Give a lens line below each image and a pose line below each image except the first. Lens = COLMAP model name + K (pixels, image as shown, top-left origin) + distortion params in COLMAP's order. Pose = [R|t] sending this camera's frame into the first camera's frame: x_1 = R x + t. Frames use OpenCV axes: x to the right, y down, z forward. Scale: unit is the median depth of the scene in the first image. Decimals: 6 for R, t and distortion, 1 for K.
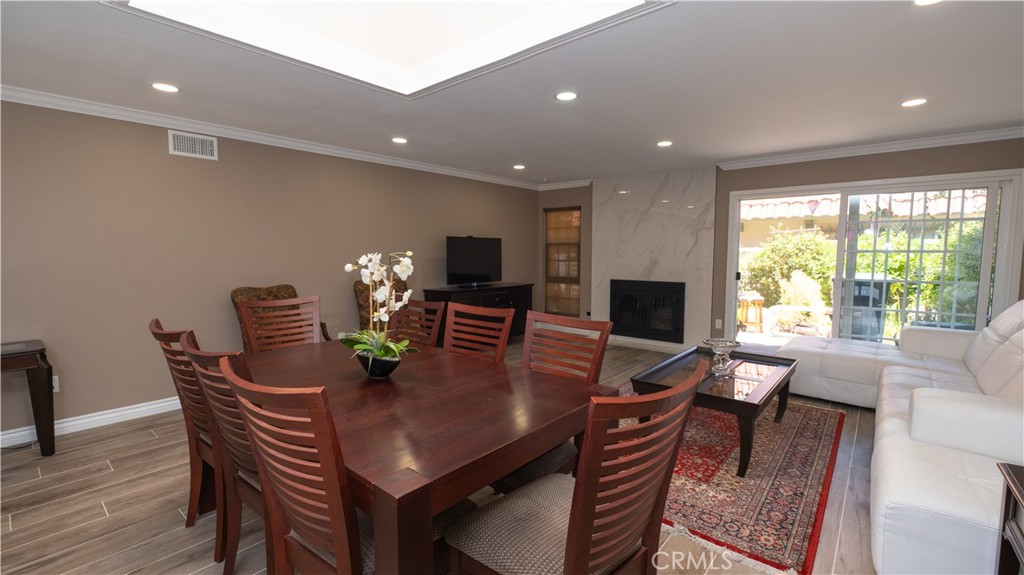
lens RADIAL K [[440.7, 0, 507.6], [0, 440.7, 288.2], [0, 0, 1]] dist [0.002938, -0.003686]
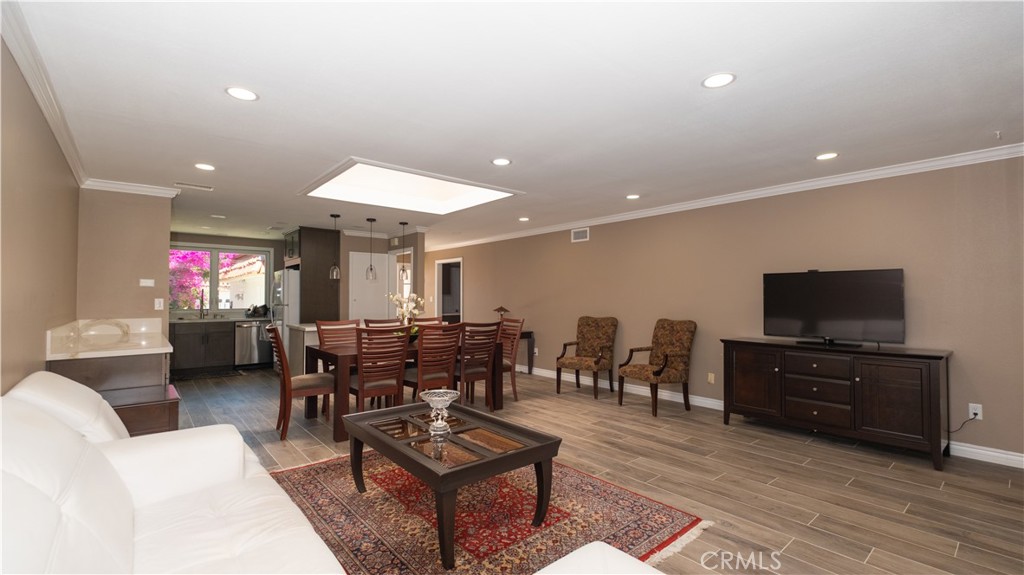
lens RADIAL K [[440.7, 0, 514.2], [0, 440.7, 290.7], [0, 0, 1]] dist [0.002938, -0.003686]
pose [[-0.153824, -0.016591, -0.987959, 0.683227], [-0.081986, 0.996626, -0.003972, -0.045378], [0.984691, 0.080388, -0.154665, 0.655163]]
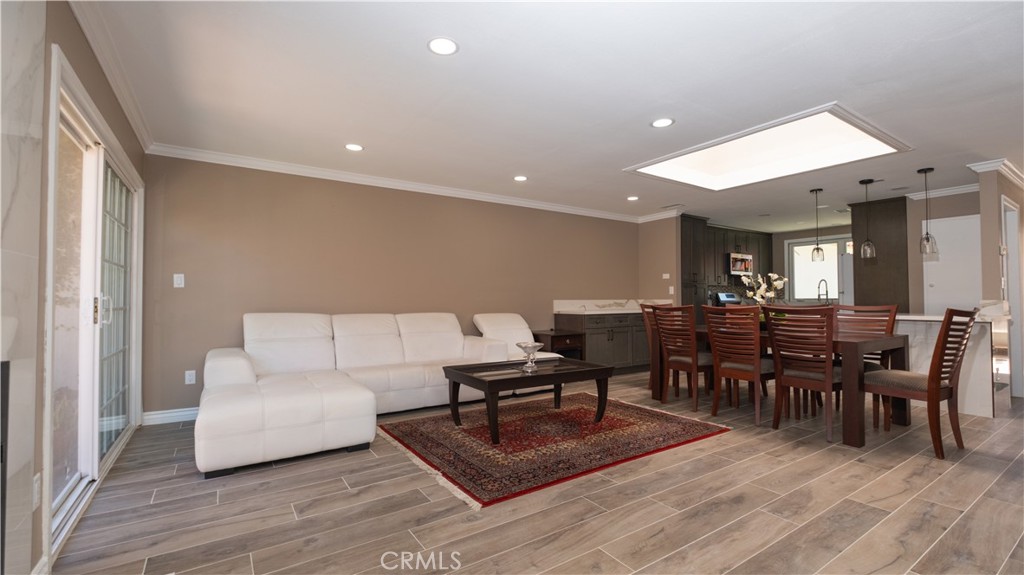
lens RADIAL K [[440.7, 0, 510.0], [0, 440.7, 287.3], [0, 0, 1]] dist [0.002938, -0.003686]
pose [[-0.963628, 0.008238, 0.267121, 0.112044], [0.023572, 0.998249, 0.054248, -0.053605], [-0.266206, 0.058571, -0.962135, 1.134144]]
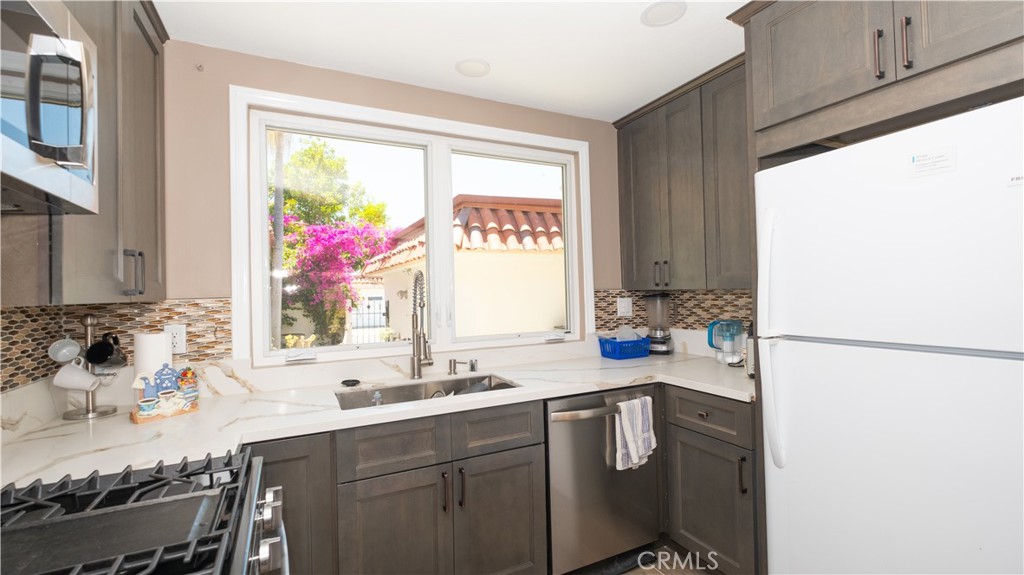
lens RADIAL K [[440.7, 0, 511.0], [0, 440.7, 287.3], [0, 0, 1]] dist [0.002938, -0.003686]
pose [[-0.389171, 0.001986, -0.921163, -0.172074], [-0.050528, 0.998446, 0.023500, 0.020723], [0.919779, 0.055690, -0.388466, -0.251849]]
